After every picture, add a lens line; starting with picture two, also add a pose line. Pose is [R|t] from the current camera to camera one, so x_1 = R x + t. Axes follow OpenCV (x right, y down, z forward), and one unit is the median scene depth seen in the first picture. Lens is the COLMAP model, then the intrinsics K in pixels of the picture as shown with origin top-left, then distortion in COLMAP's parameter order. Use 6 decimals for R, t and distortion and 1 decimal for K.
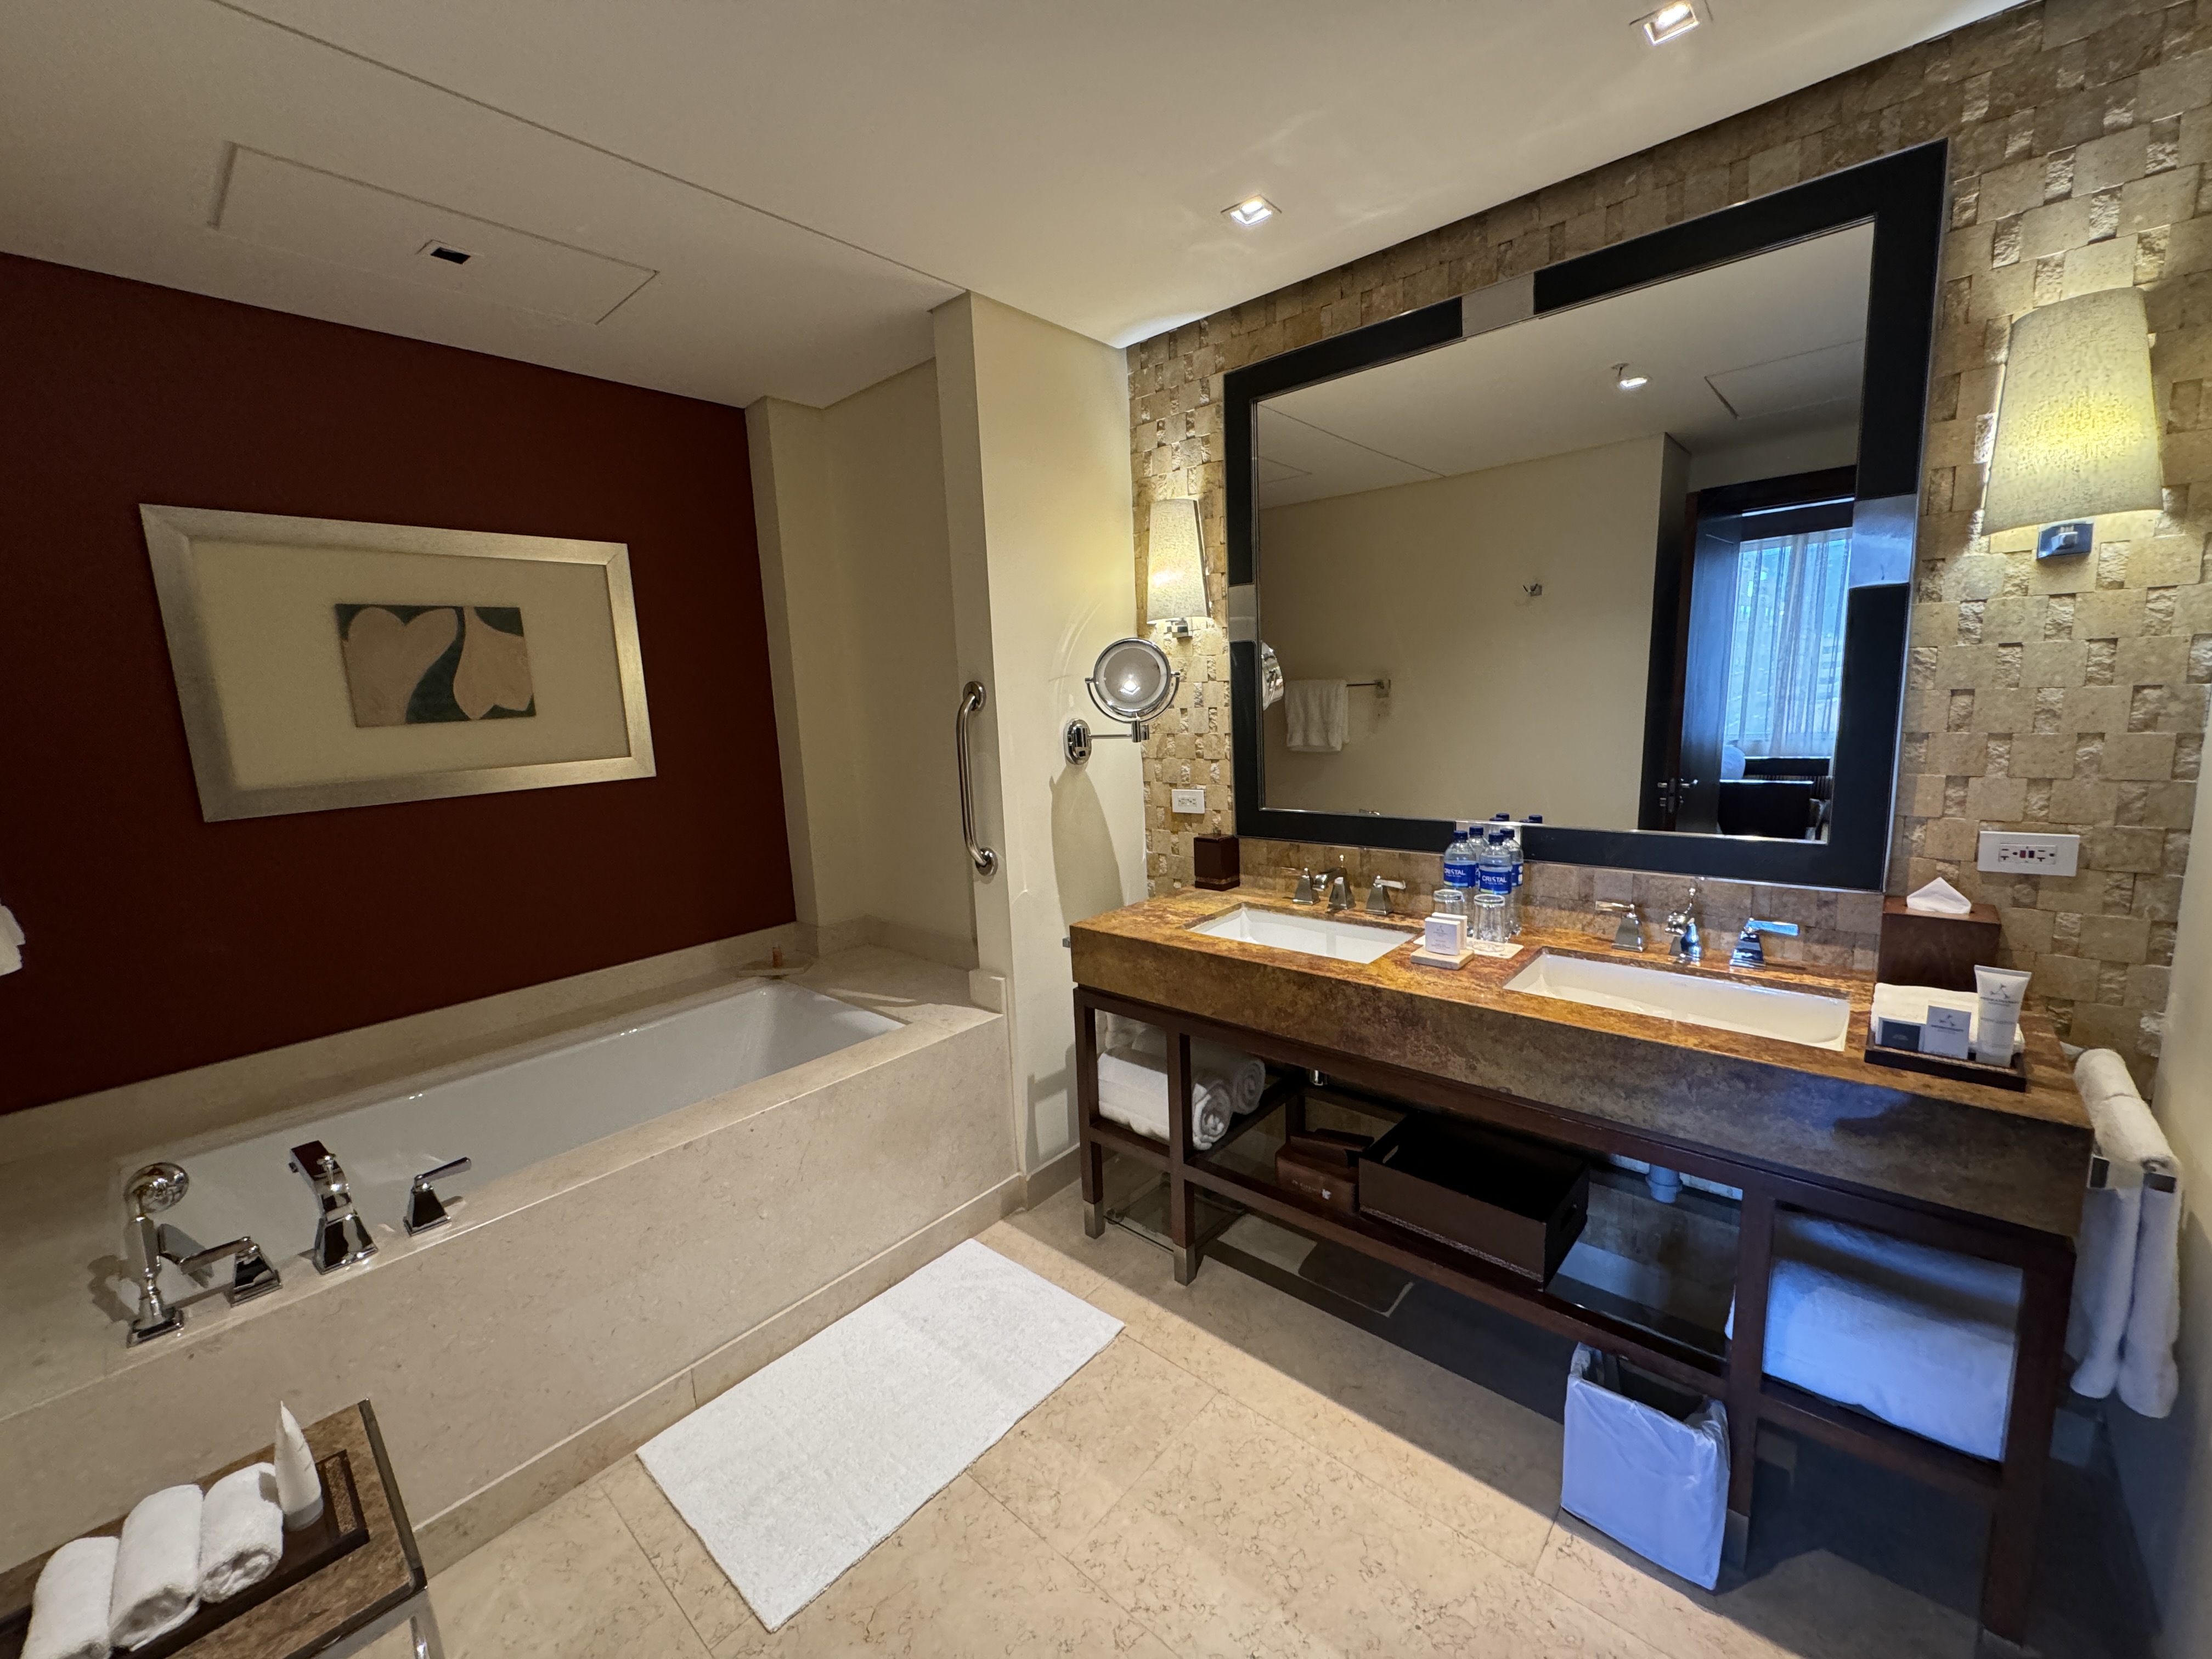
lens RADIAL K [[878.3, 0, 1106.0], [0, 878.3, 829.5], [0, 0, 1]] dist [-0.006174, -0.000147]
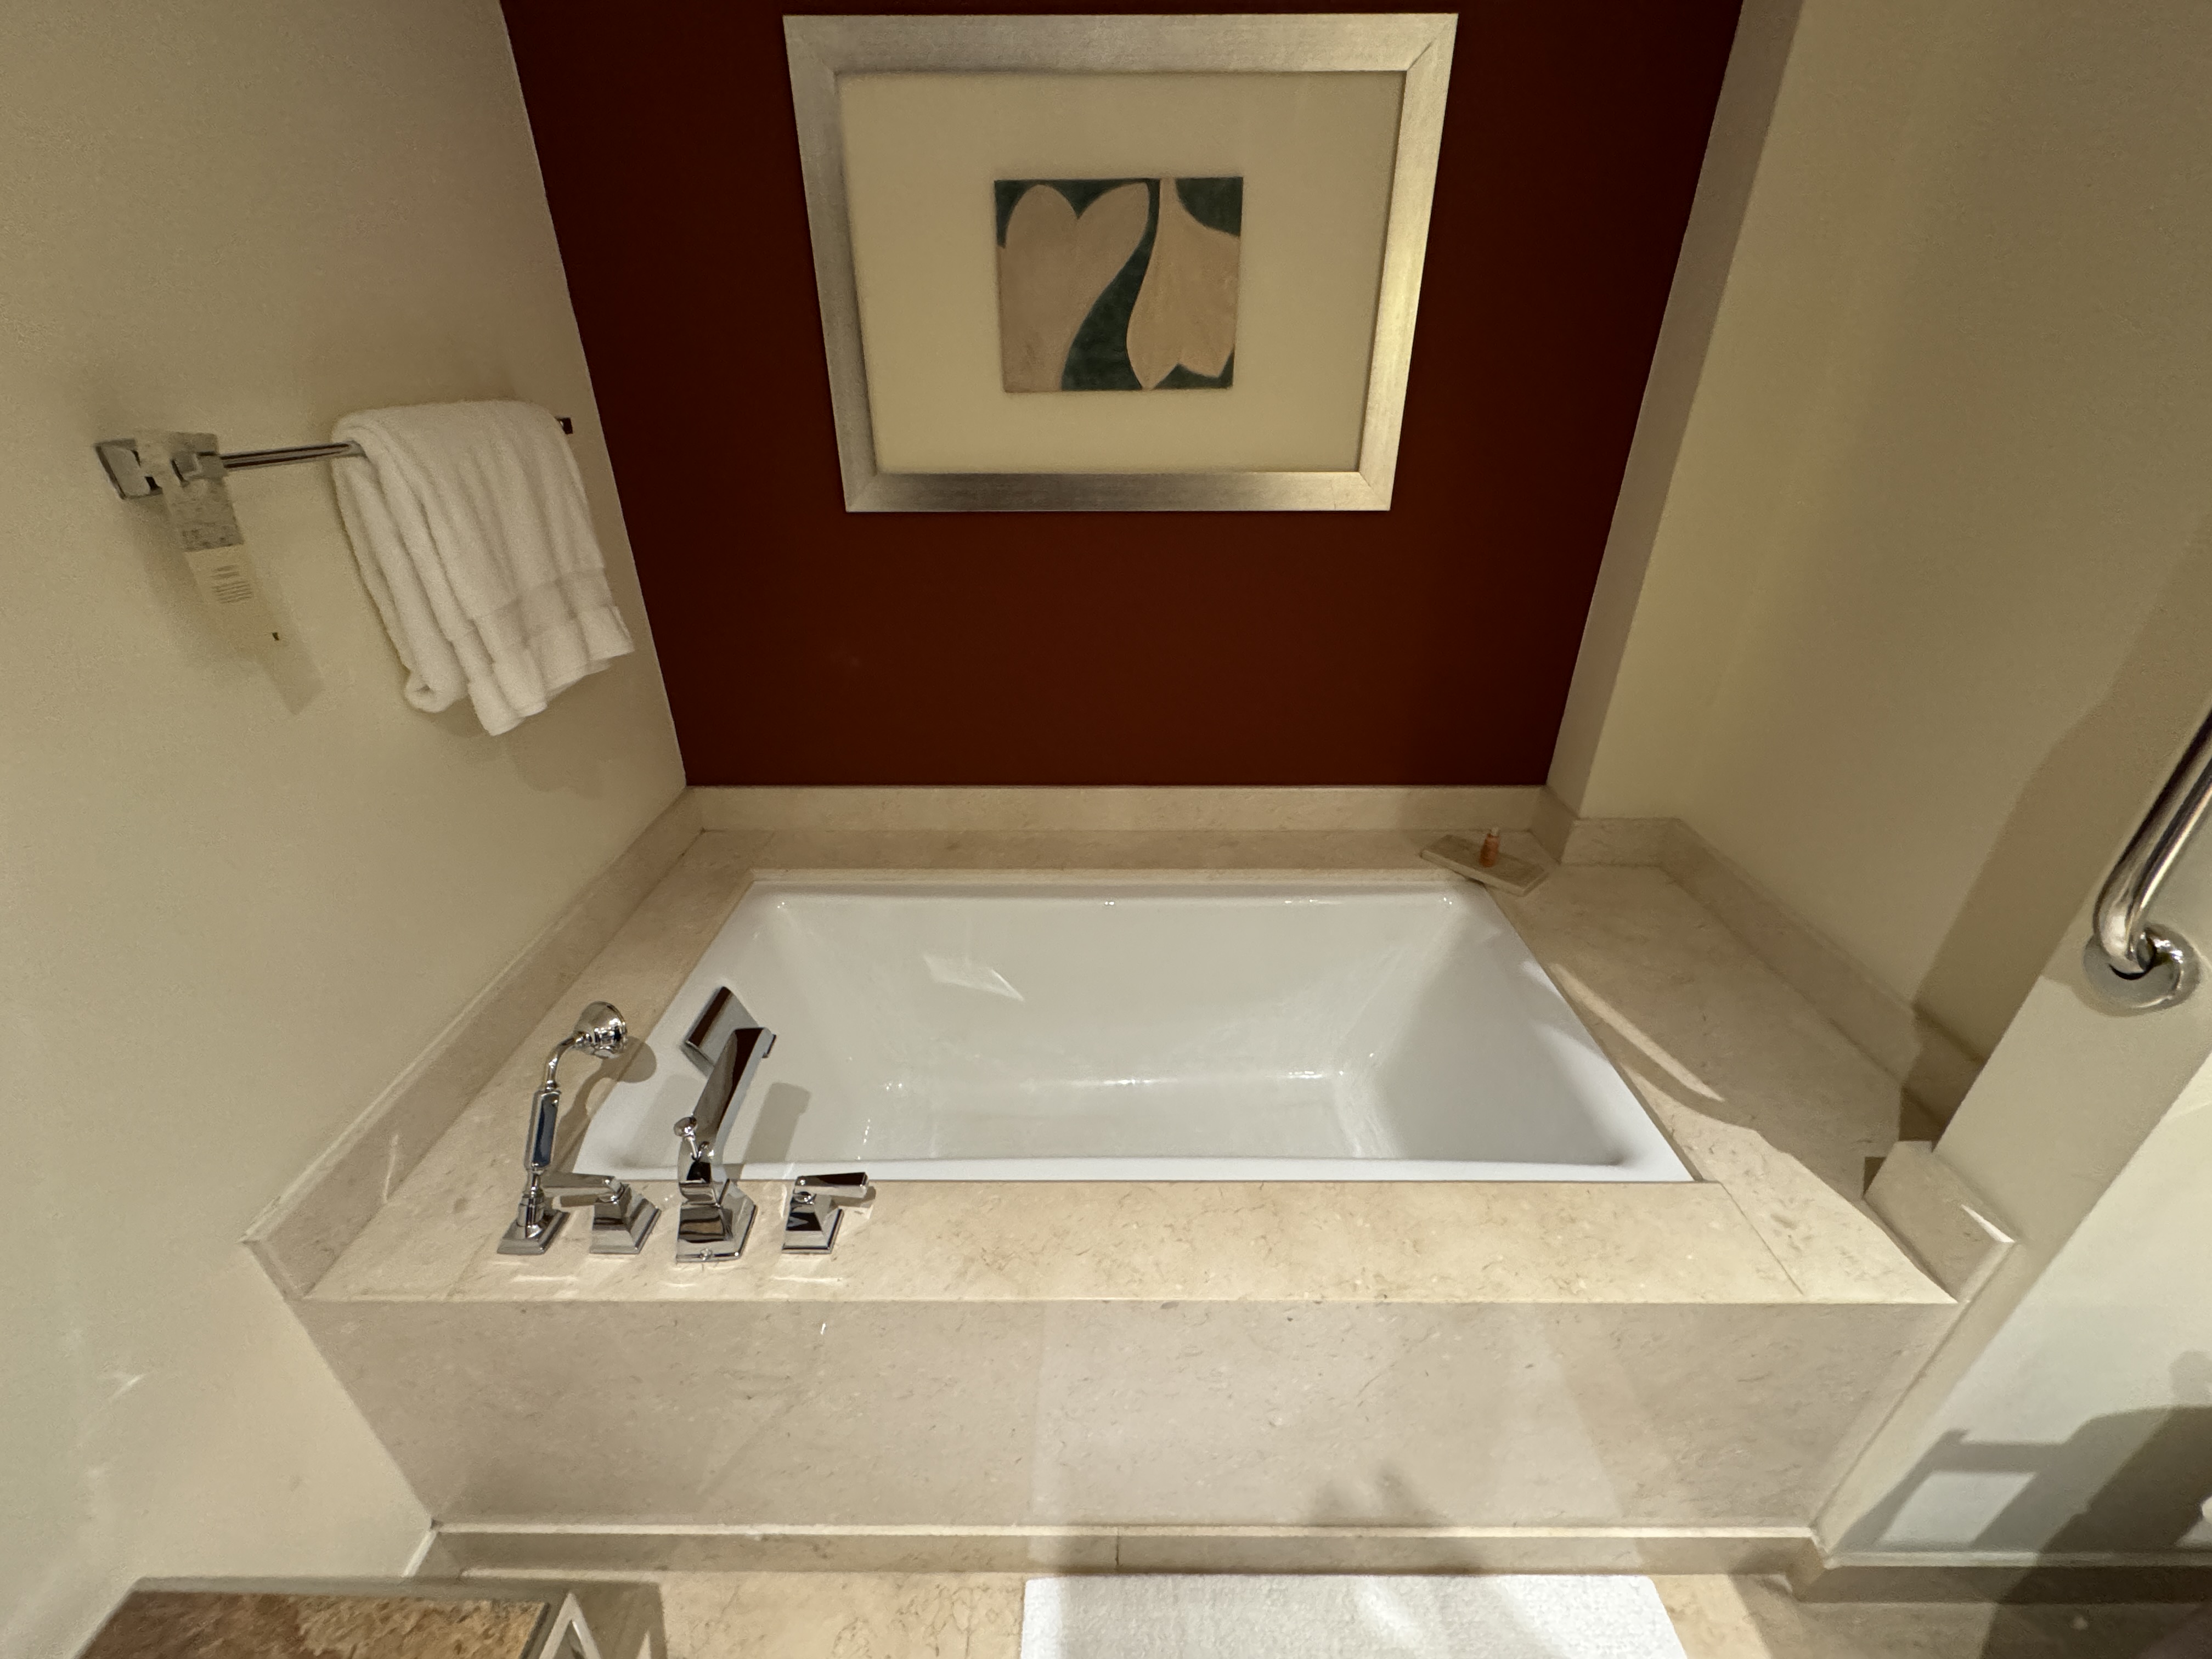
lens RADIAL K [[878.3, 0, 1106.0], [0, 878.3, 829.5], [0, 0, 1]] dist [-0.006174, -0.000147]
pose [[0.661224, 0.386961, -0.642685, -0.208103], [-0.146895, 0.906899, 0.394912, -0.083542], [0.735666, -0.166718, 0.656506, 0.512341]]
